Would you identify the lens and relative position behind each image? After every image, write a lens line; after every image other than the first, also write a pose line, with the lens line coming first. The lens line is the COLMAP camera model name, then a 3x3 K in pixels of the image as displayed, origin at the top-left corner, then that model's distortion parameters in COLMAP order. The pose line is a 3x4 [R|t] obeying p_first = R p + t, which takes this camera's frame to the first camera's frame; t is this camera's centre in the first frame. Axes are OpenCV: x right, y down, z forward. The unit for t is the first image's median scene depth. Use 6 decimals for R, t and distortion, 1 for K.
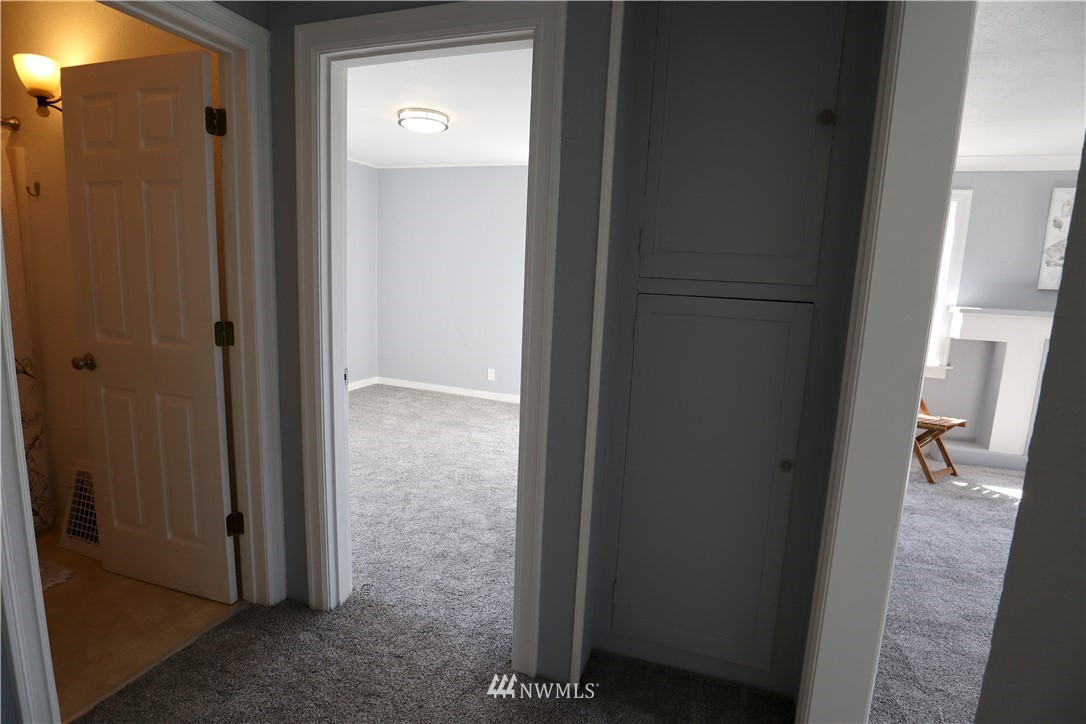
lens RADIAL K [[547.2, 0, 543.7], [0, 547.2, 357.4], [0, 0, 1]] dist [-0.041257, 0.007857]
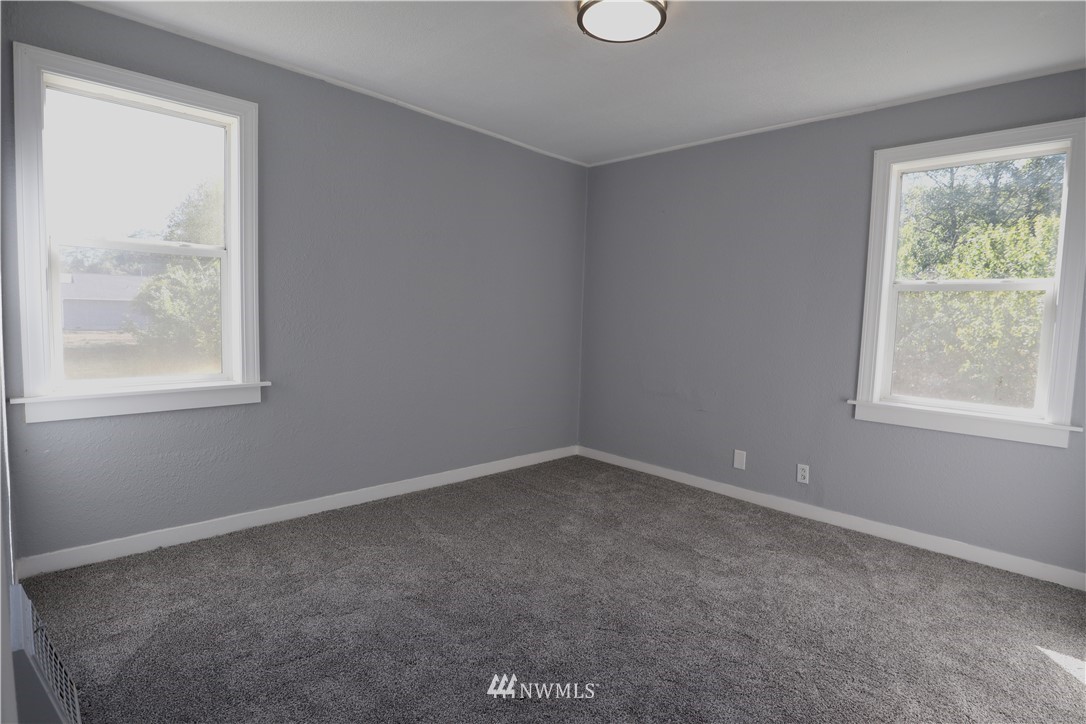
lens RADIAL K [[547.2, 0, 543.7], [0, 547.2, 357.4], [0, 0, 1]] dist [-0.041257, 0.007857]
pose [[0.902113, 0.021011, -0.430988, -0.051297], [-0.062870, 0.994555, -0.083110, -0.032931], [0.426896, 0.102071, 0.898522, 0.521915]]
